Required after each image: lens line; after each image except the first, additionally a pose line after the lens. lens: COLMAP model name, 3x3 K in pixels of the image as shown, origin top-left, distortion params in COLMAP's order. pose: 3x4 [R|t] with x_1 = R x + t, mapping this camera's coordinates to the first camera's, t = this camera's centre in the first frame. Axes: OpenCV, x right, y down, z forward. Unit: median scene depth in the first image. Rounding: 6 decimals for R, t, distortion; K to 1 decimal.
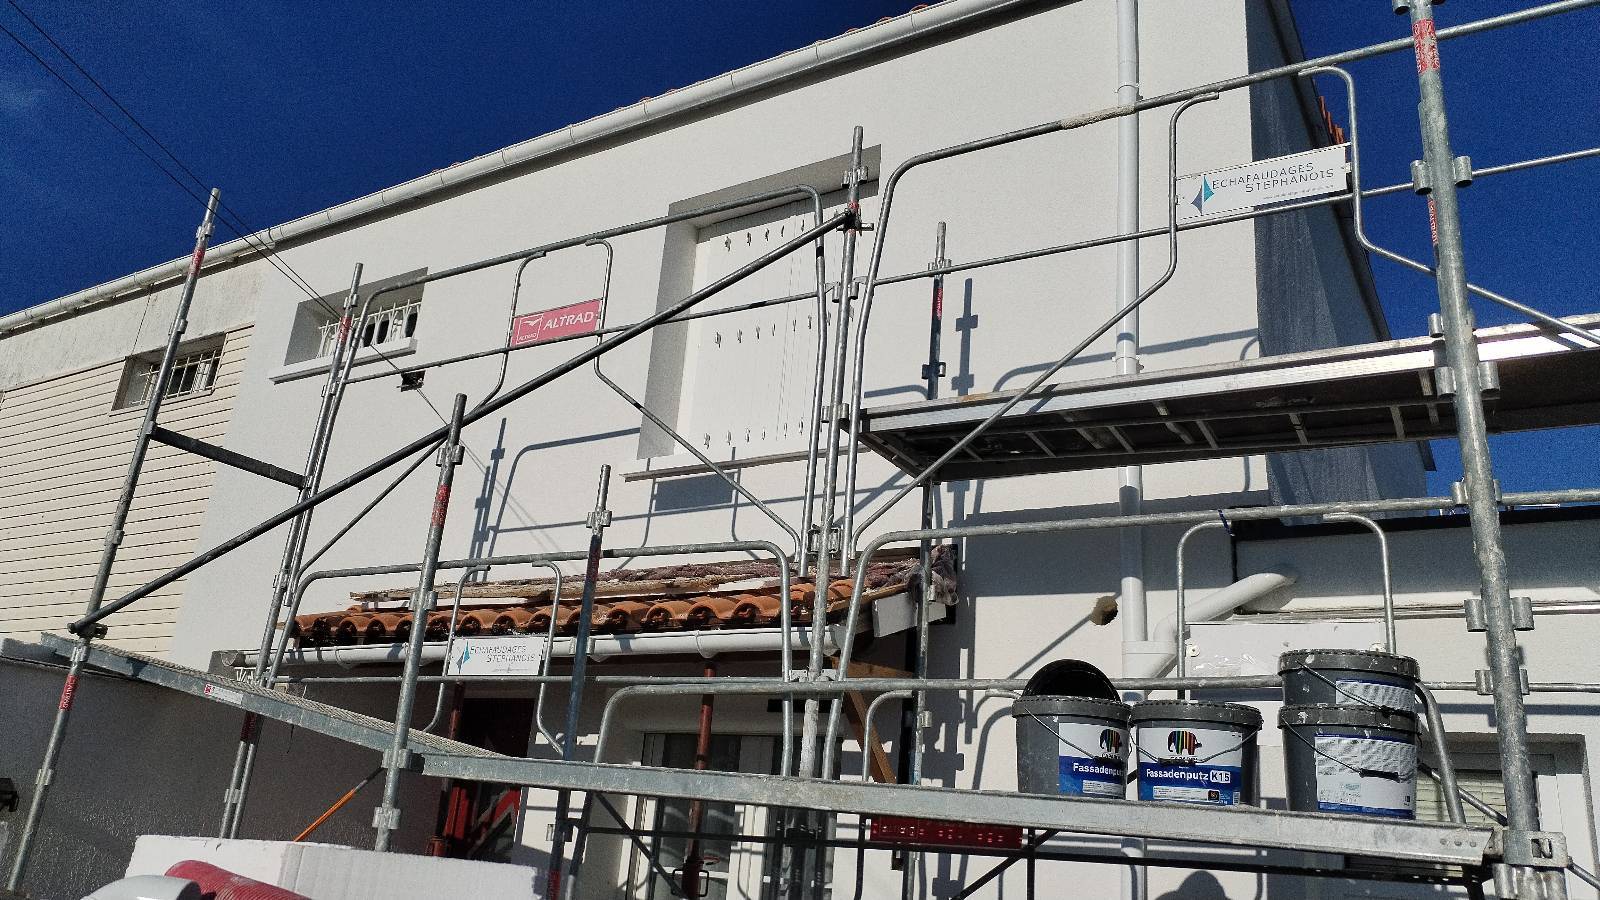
lens RADIAL K [[1177.7, 0, 784.5], [0, 1177.7, 450.6], [0, 0, 1]] dist [0.006826, -0.000429]
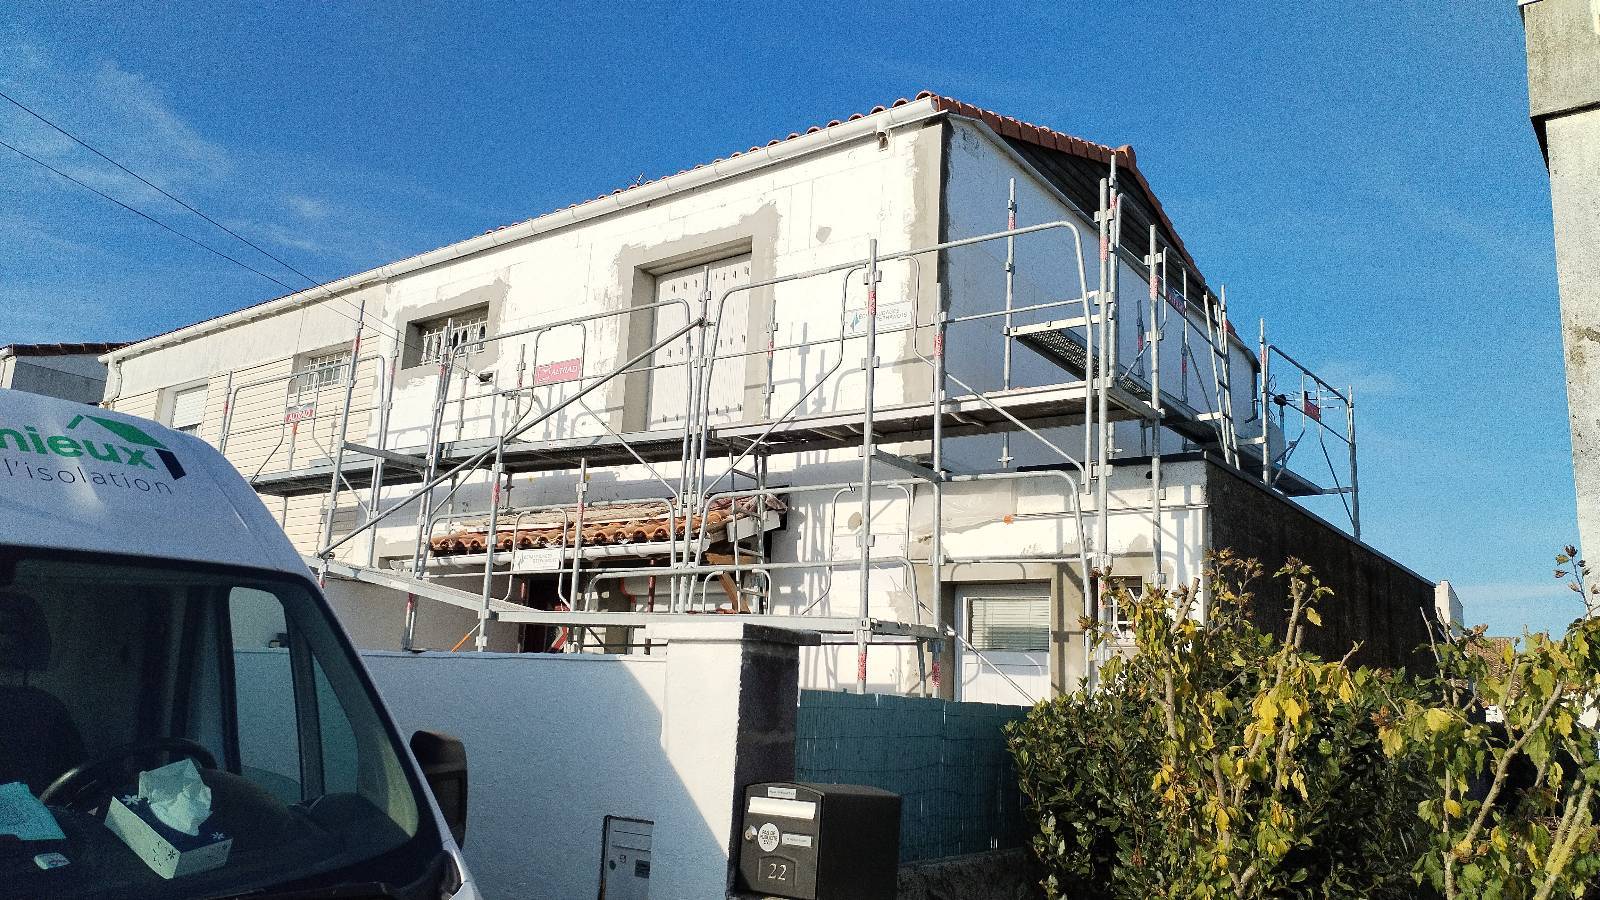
lens RADIAL K [[1177.7, 0, 811.5], [0, 1177.7, 449.0], [0, 0, 1]] dist [0.006826, -0.000429]
pose [[0.996449, -0.055831, -0.063033, 0.331099], [0.063283, 0.990362, 0.123198, -0.213136], [0.055547, -0.126749, 0.990378, -0.851732]]
